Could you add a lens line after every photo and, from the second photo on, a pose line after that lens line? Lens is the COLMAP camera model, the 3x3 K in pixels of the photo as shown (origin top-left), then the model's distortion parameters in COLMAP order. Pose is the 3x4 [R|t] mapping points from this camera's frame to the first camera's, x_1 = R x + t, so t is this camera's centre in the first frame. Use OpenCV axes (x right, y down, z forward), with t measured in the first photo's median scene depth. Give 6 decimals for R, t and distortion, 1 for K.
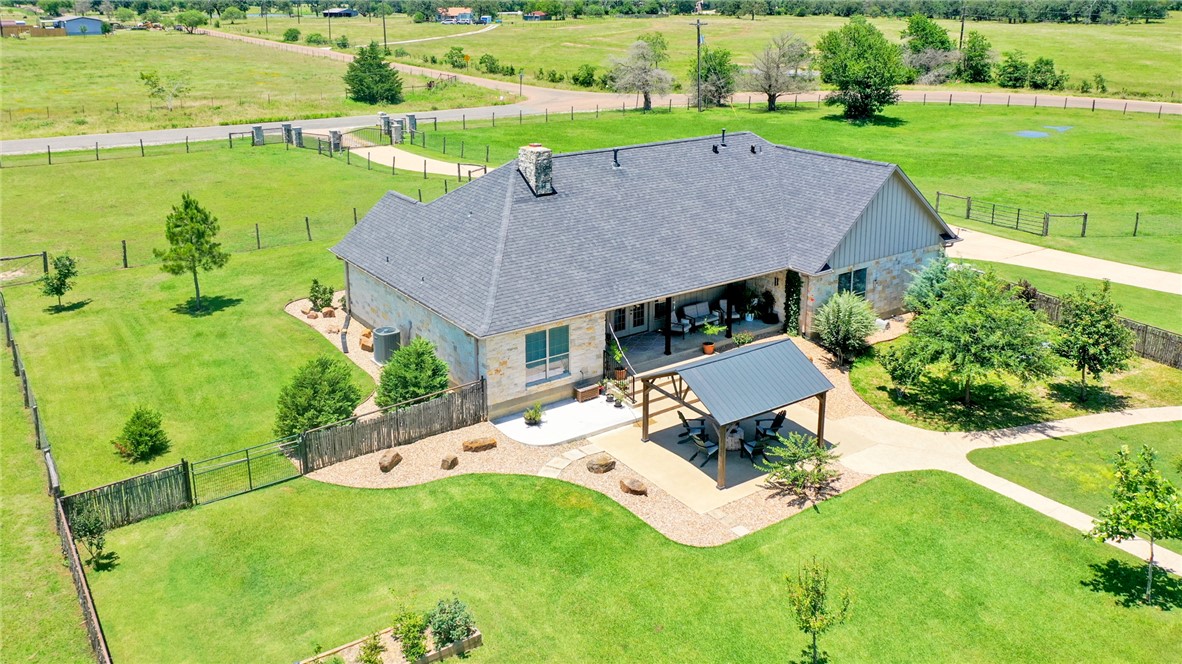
lens RADIAL K [[939.8, 0, 591.0], [0, 939.8, 332.0], [0, 0, 1]] dist [0.001742, -0.003904]
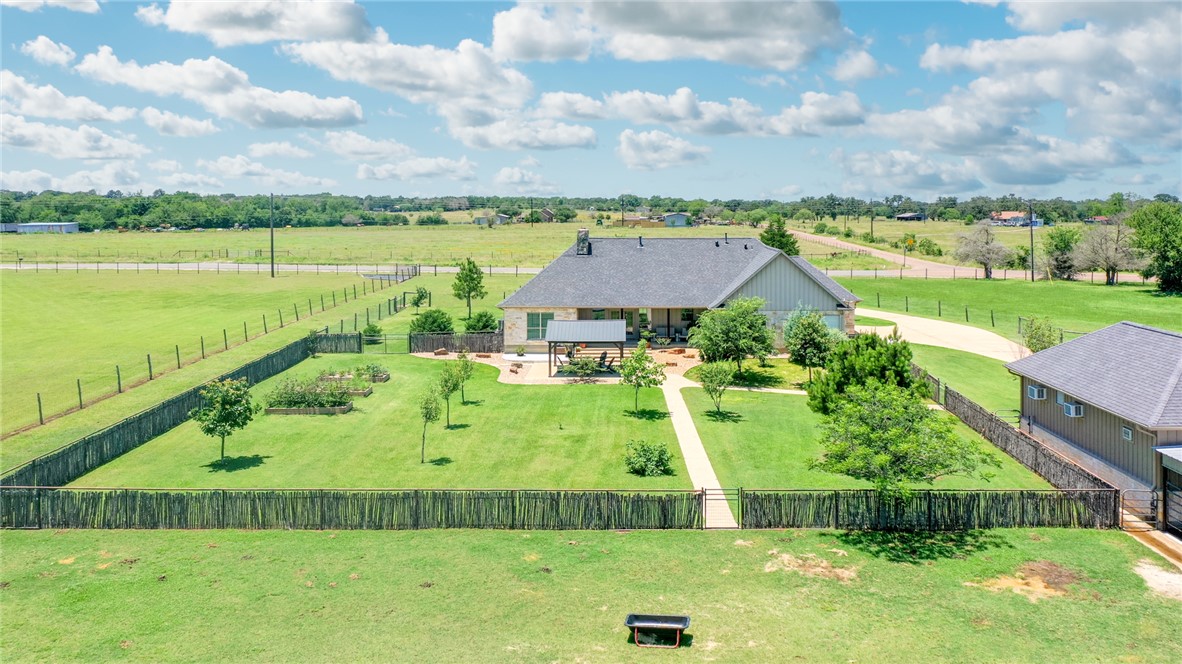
lens RADIAL K [[939.8, 0, 591.0], [0, 939.8, 332.0], [0, 0, 1]] dist [0.001742, -0.003904]
pose [[0.825097, 0.088526, -0.558013, 0.314286], [-0.201841, 0.968659, -0.144776, 0.082812], [0.527708, 0.232084, 0.817106, -0.146407]]
